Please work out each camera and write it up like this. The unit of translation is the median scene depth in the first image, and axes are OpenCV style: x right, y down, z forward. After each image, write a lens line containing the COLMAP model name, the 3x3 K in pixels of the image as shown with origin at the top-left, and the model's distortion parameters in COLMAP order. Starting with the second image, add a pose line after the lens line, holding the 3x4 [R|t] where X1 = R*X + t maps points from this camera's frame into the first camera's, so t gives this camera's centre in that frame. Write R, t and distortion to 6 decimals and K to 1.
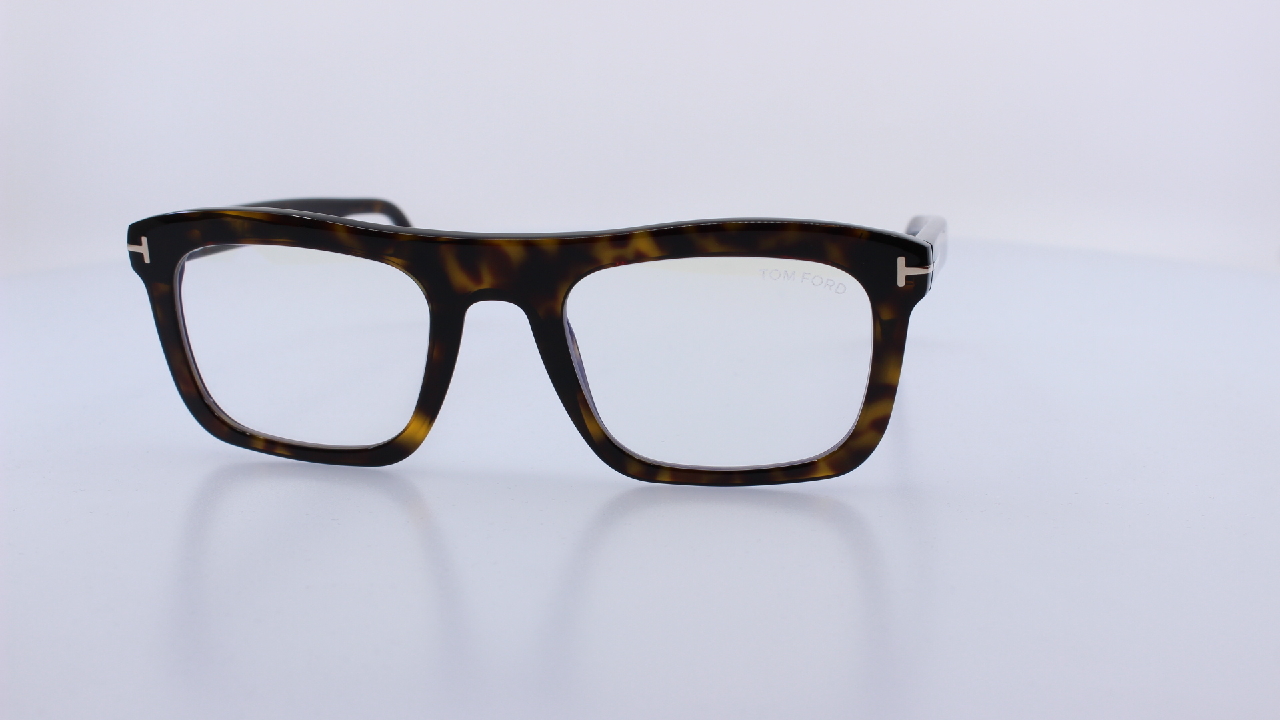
lens RADIAL K [[1645.1, 0, 640.0], [0, 1645.1, 360.0], [0, 0, 1]] dist [-0.136925, 0.027538]
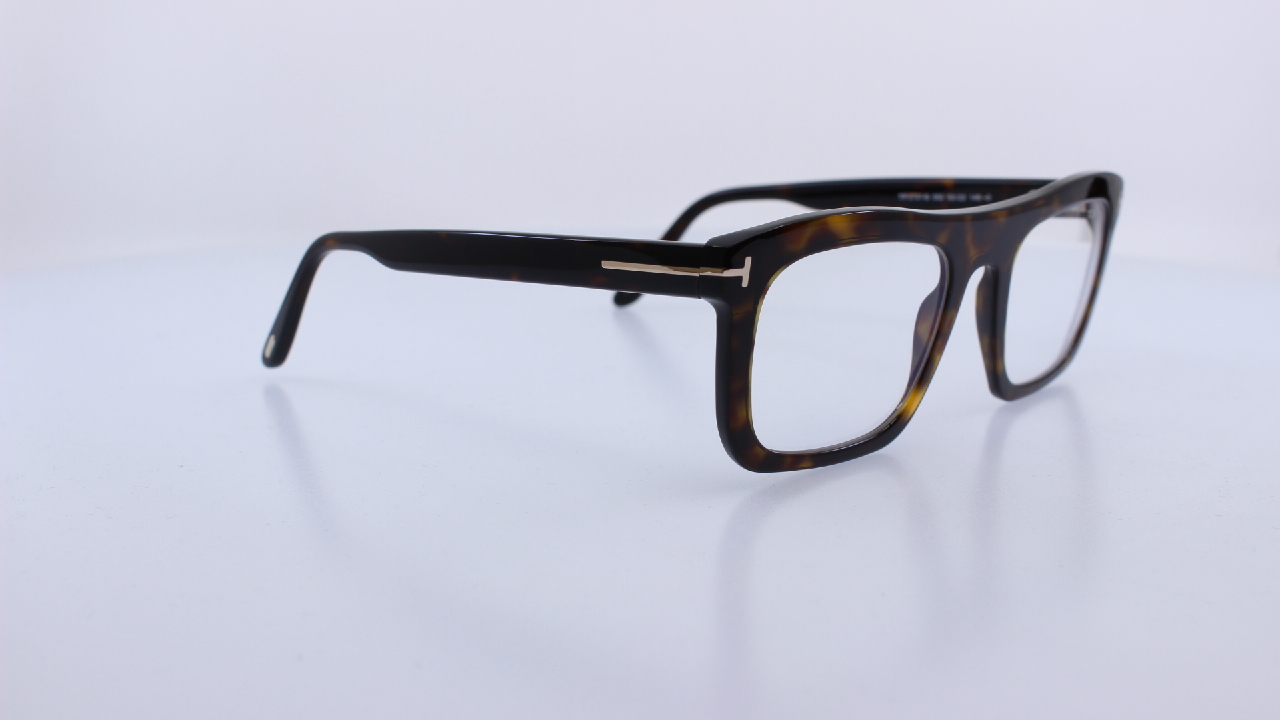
lens RADIAL K [[1645.1, 0, 640.0], [0, 1645.1, 360.0], [0, 0, 1]] dist [-0.136925, 0.027538]
pose [[0.497521, -0.179880, 0.848596, -1.161981], [0.175261, 0.978933, 0.104755, -0.131421], [-0.849562, 0.096609, 0.518566, 0.619706]]
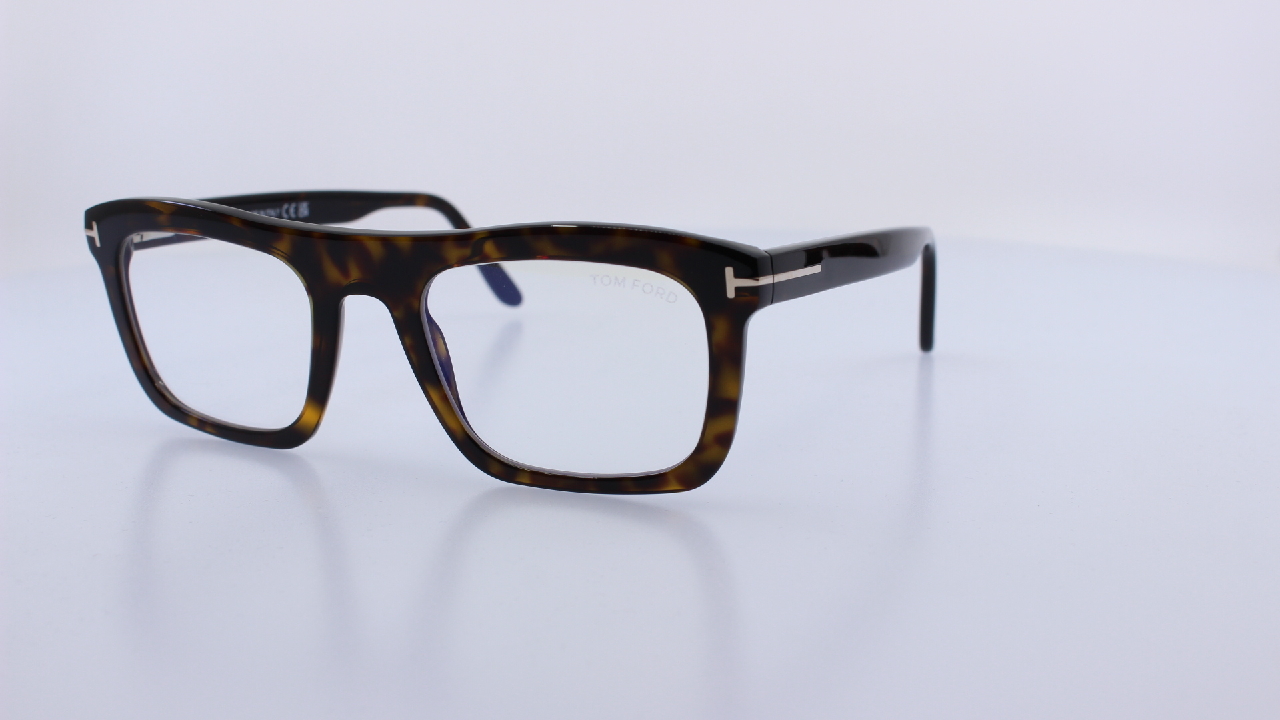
lens RADIAL K [[1645.1, 0, 640.0], [0, 1645.1, 360.0], [0, 0, 1]] dist [-0.136925, 0.027538]
pose [[0.967670, 0.053764, -0.246422, 0.332297], [-0.054500, 0.998506, 0.003837, -0.008797], [0.246261, 0.009718, 0.969155, 0.048077]]
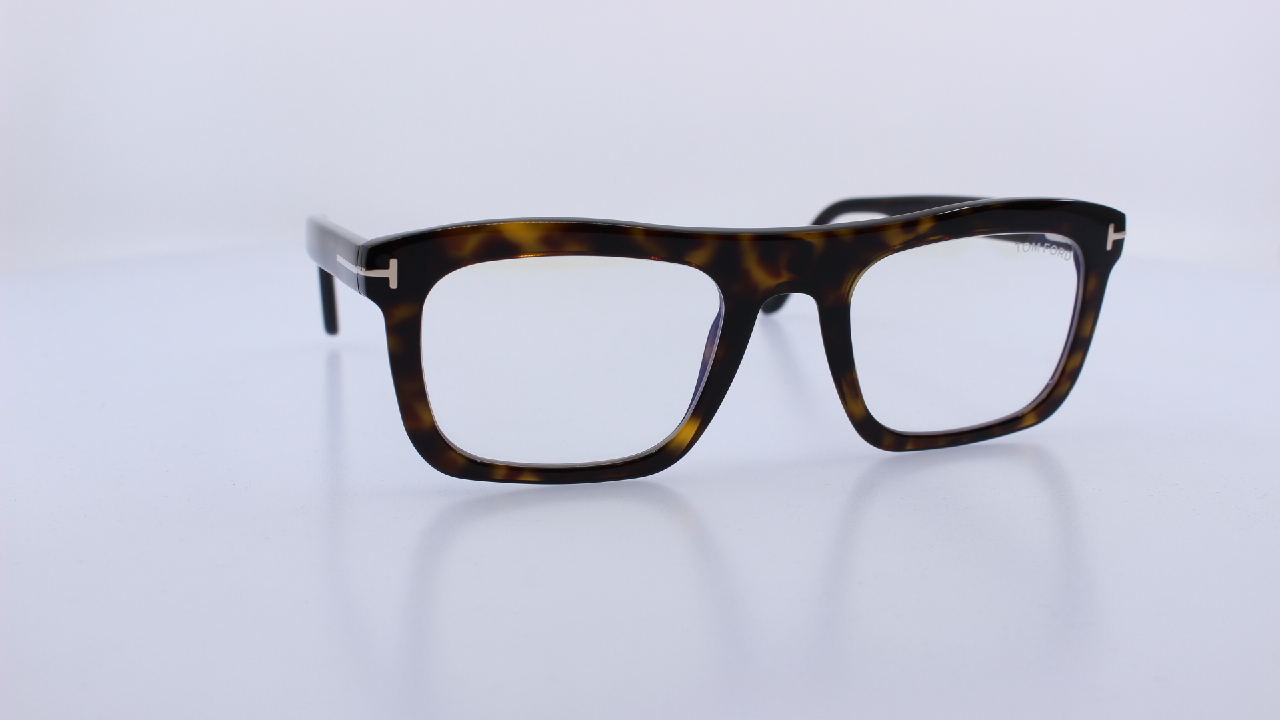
lens RADIAL K [[1645.1, 0, 640.0], [0, 1645.1, 360.0], [0, 0, 1]] dist [-0.136925, 0.027538]
pose [[0.860125, -0.107622, 0.498601, -0.673990], [0.102625, 0.994012, 0.037519, -0.042853], [-0.499653, 0.018898, 0.866019, 0.166345]]
